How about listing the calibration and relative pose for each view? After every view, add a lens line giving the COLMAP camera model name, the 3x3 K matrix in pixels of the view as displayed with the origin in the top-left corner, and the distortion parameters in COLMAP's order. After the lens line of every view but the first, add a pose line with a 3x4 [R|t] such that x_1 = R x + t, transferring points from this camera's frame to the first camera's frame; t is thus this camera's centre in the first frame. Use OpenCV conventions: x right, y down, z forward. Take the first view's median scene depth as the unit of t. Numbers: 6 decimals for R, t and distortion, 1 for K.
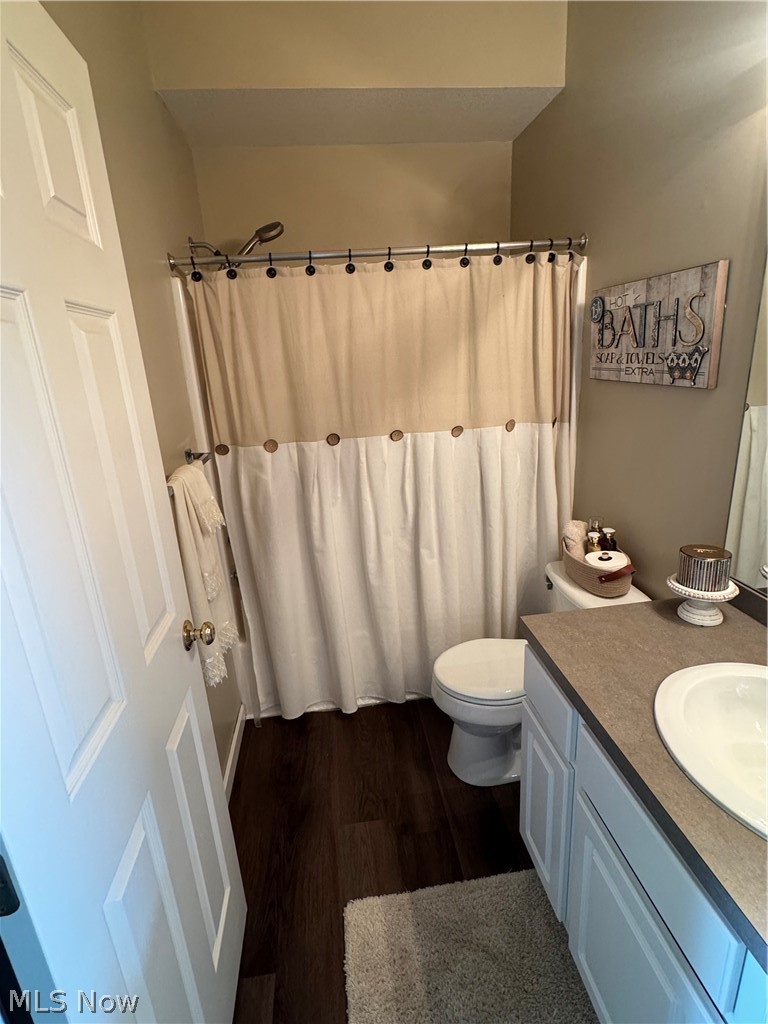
lens RADIAL K [[513.6, 0, 384.0], [0, 513.6, 512.0], [0, 0, 1]] dist [0.000264, -0.000303]
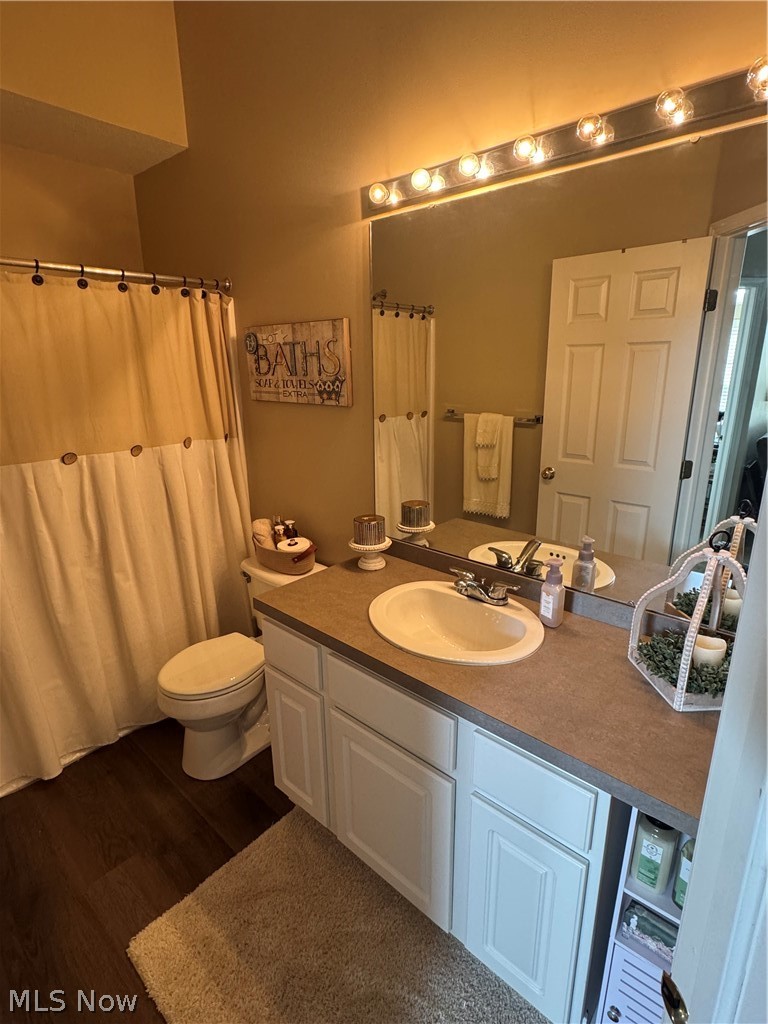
lens RADIAL K [[513.6, 0, 384.0], [0, 513.6, 512.0], [0, 0, 1]] dist [0.000264, -0.000303]
pose [[0.750671, -0.132467, 0.647260, -0.186025], [0.163298, 0.986497, 0.012506, 0.033704], [-0.640177, 0.096308, 0.762167, -0.083441]]
